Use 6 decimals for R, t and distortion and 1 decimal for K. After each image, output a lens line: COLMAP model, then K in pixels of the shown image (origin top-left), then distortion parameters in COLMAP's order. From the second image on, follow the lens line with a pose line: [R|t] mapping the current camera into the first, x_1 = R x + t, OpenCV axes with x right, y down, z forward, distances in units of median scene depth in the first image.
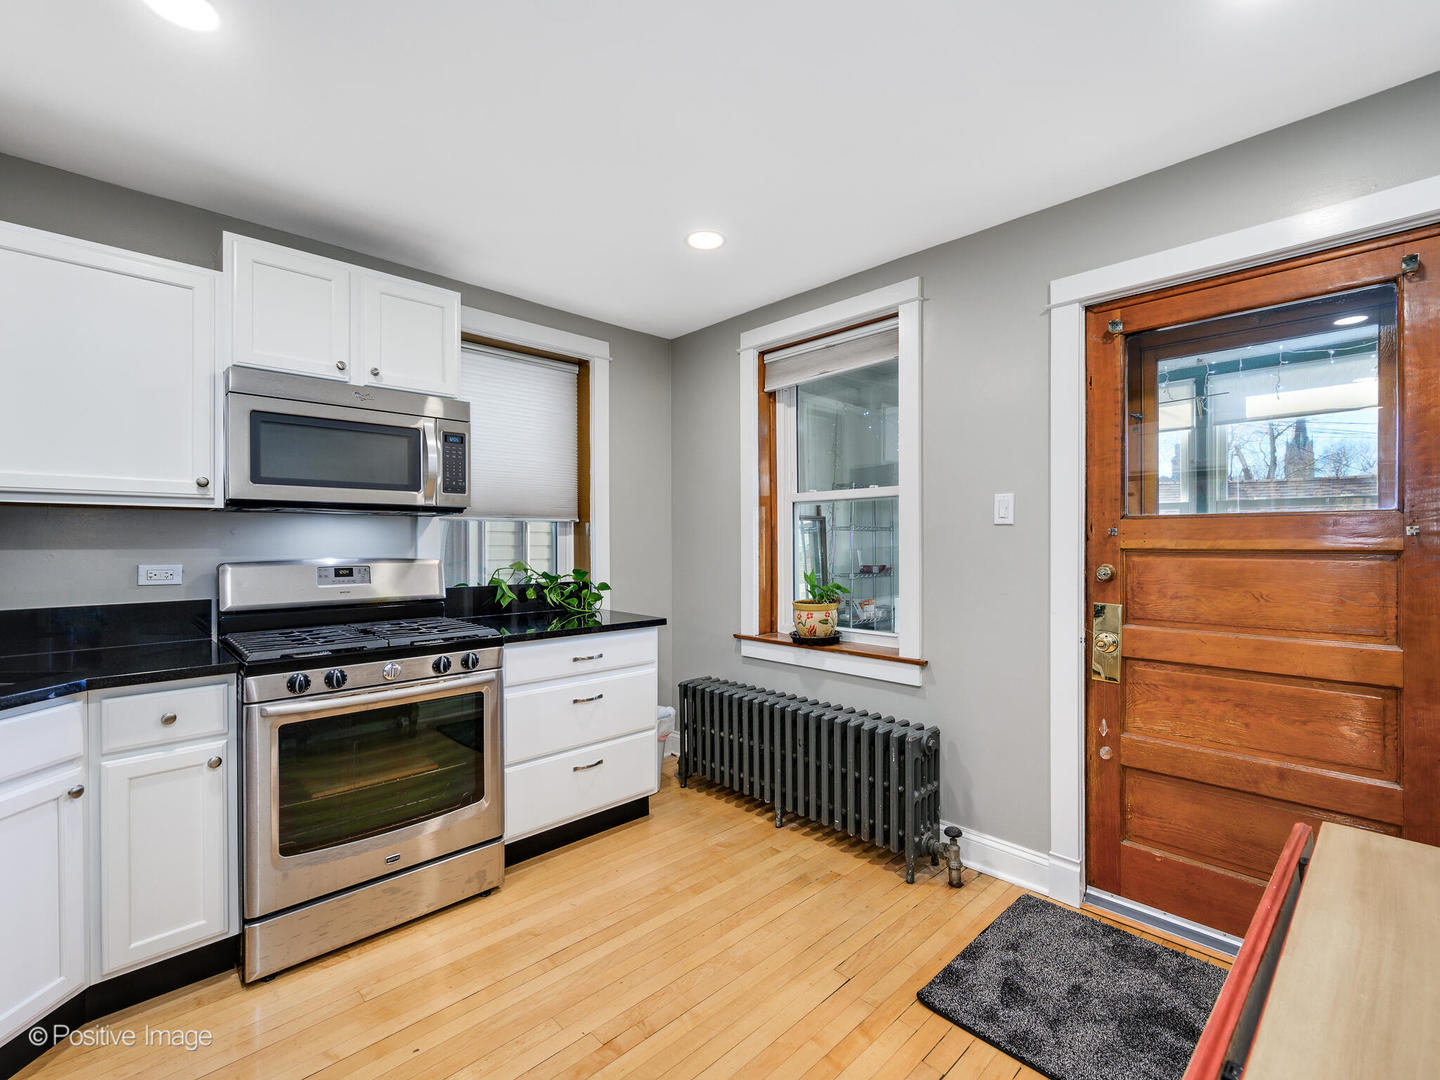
lens RADIAL K [[652.4, 0, 723.9], [0, 652.4, 539.9], [0, 0, 1]] dist [-0.002084, 0.001115]
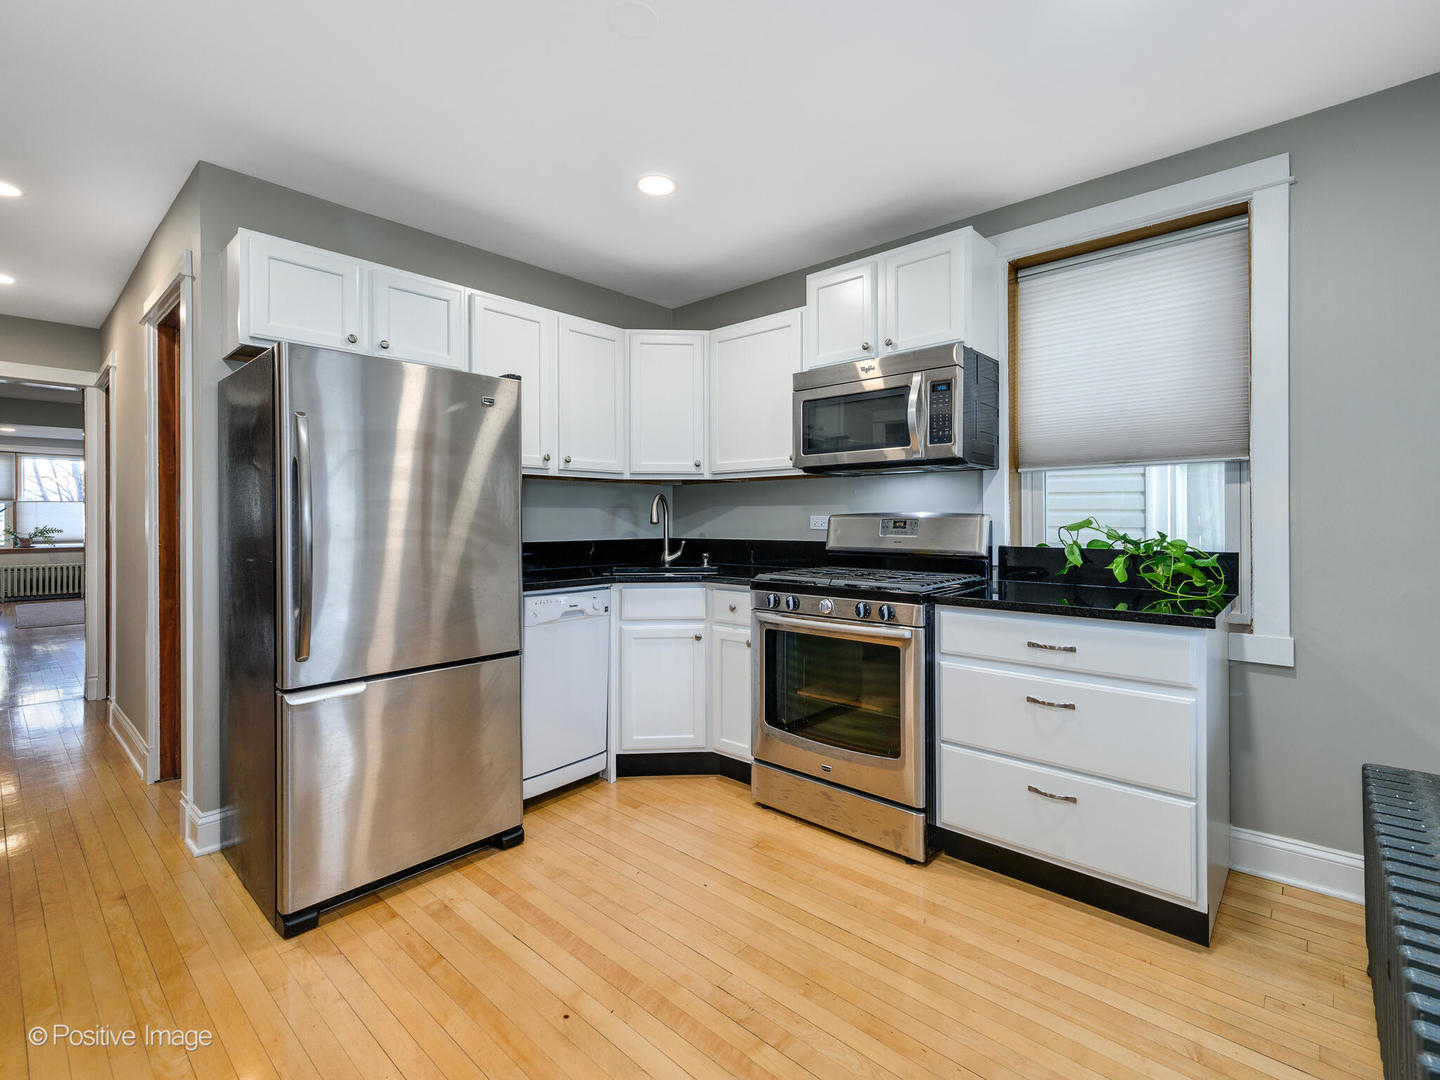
lens RADIAL K [[652.4, 0, 724.0], [0, 652.4, 526.8], [0, 0, 1]] dist [-0.002084, 0.001115]
pose [[0.072968, 0.014406, -0.997230, 0.576996], [-0.001306, 0.999896, 0.014349, 0.041603], [0.997333, 0.000256, 0.072980, 0.680839]]
